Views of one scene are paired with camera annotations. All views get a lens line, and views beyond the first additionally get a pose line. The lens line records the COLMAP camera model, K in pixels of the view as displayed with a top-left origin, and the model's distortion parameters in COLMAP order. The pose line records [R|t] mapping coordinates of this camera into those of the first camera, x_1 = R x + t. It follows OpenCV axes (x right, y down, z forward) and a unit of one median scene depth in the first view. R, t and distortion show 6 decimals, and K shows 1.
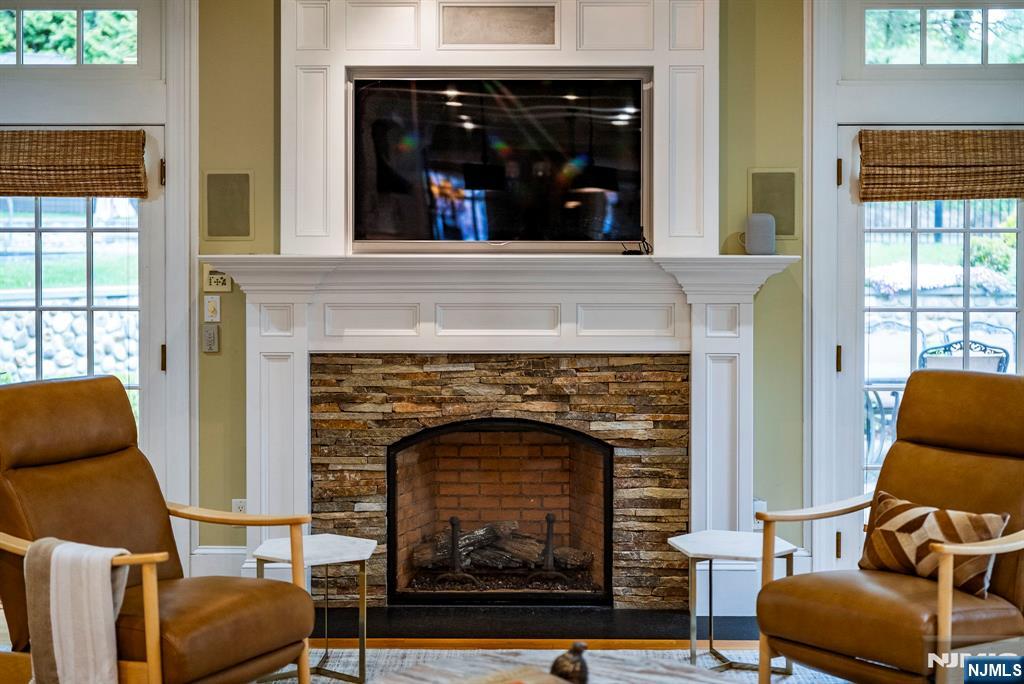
lens RADIAL K [[404.6, 0, 512.0], [0, 404.6, 342.0], [0, 0, 1]] dist [-0.000672, -0.000058]
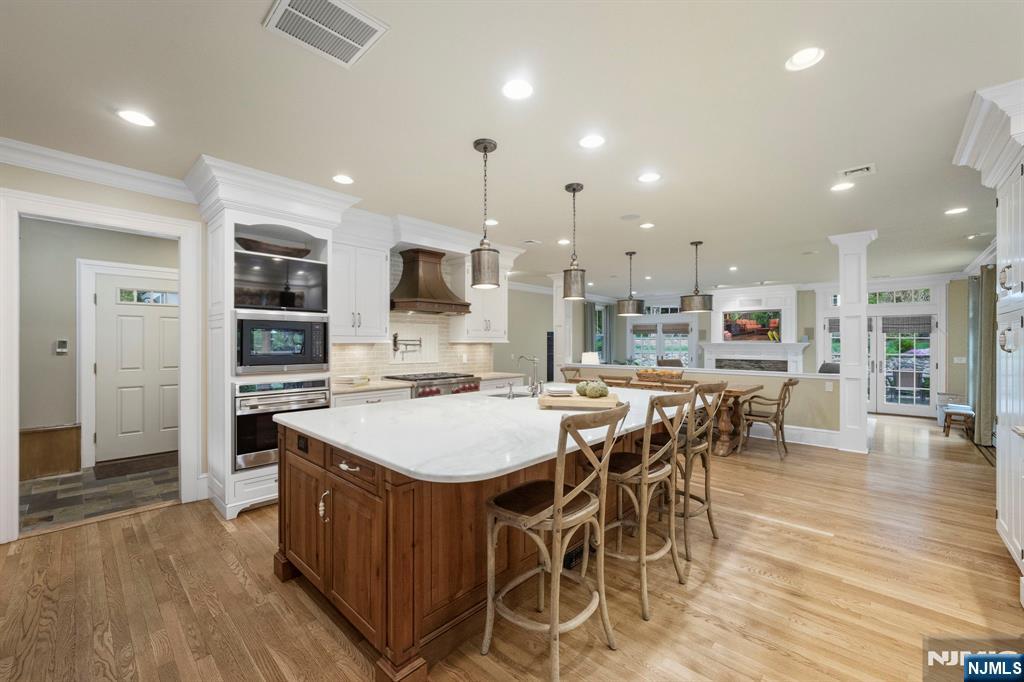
lens RADIAL K [[404.6, 0, 512.0], [0, 404.6, 341.0], [0, 0, 1]] dist [-0.000672, -0.000058]
pose [[0.735564, -0.004145, -0.677443, 1.409454], [-0.000426, 0.999978, -0.006580, -0.203446], [0.677455, 0.005129, 0.735546, -5.718724]]
